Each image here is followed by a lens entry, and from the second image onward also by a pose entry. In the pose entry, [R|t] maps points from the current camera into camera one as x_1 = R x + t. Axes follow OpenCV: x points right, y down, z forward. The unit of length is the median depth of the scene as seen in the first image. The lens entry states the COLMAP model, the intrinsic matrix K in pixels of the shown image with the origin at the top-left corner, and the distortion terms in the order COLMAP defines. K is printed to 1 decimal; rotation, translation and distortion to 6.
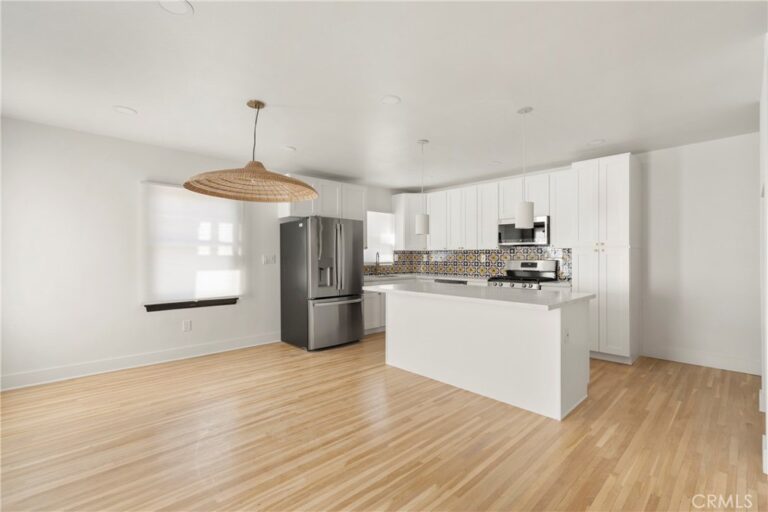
lens RADIAL K [[349.1, 0, 380.5], [0, 349.1, 257.8], [0, 0, 1]] dist [0.000565, 0.000257]
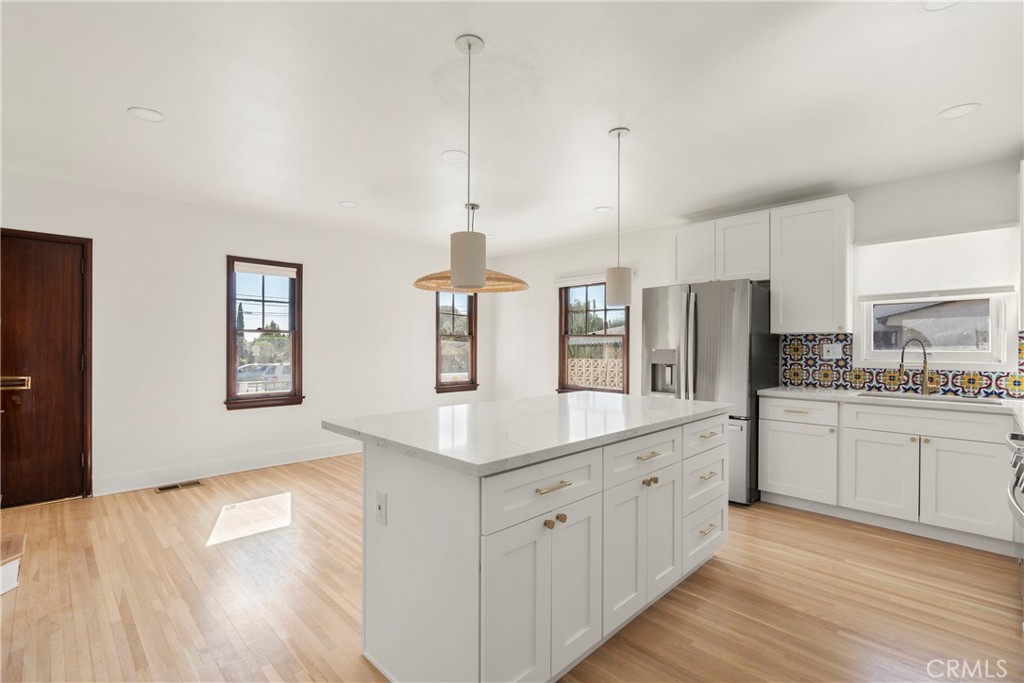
lens RADIAL K [[465.4, 0, 507.3], [0, 465.4, 343.9], [0, 0, 1]] dist [0.000565, 0.000257]
pose [[0.023919, -0.005725, -0.999698, 0.784438], [-0.009520, 0.999937, -0.005954, -0.000508], [0.999669, 0.009659, 0.023863, 0.761947]]
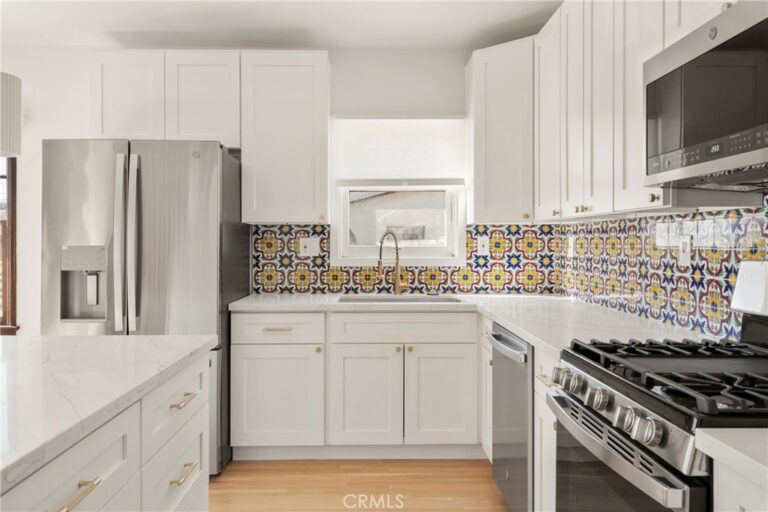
lens RADIAL K [[577.3, 0, 383.7], [0, 577.3, 246.6], [0, 0, 1]] dist [0.009773, 0.000602]
pose [[0.748939, 0.006253, -0.662609, 0.567441], [-0.004049, 0.999980, 0.004861, -0.002637], [0.662627, -0.000958, 0.748949, 0.823085]]
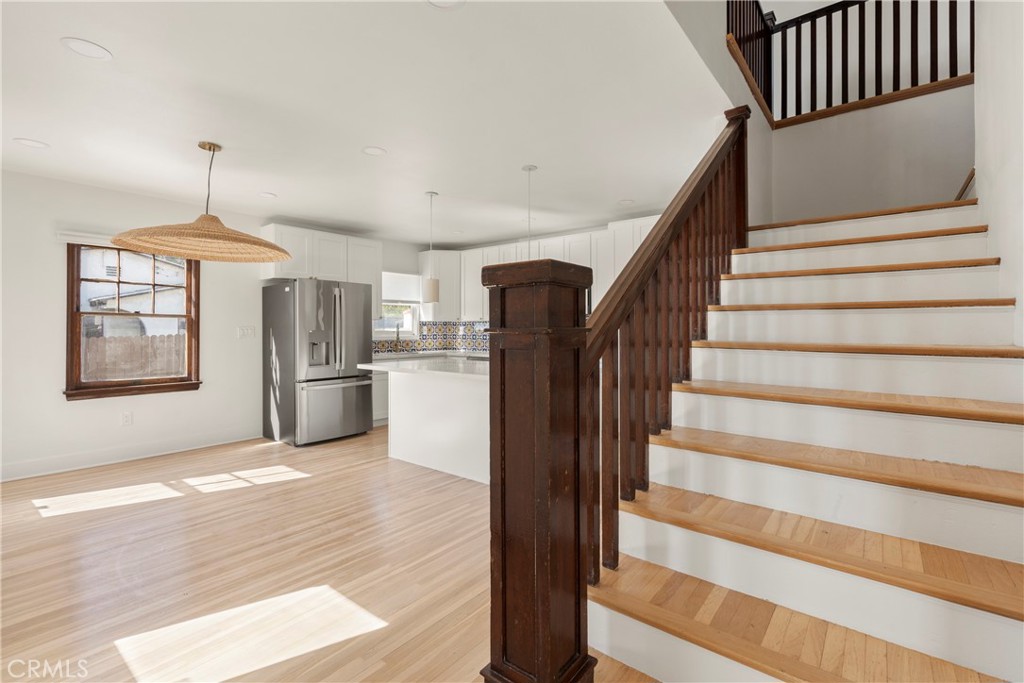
lens RADIAL K [[468.9, 0, 510.8], [0, 468.9, 329.7], [0, 0, 1]] dist [0.000021, 0.000193]
pose [[0.989521, -0.001699, 0.144377, 0.138646], [0.002071, 0.999995, -0.002430, 0.002258], [-0.144372, 0.002703, 0.989520, -0.152810]]
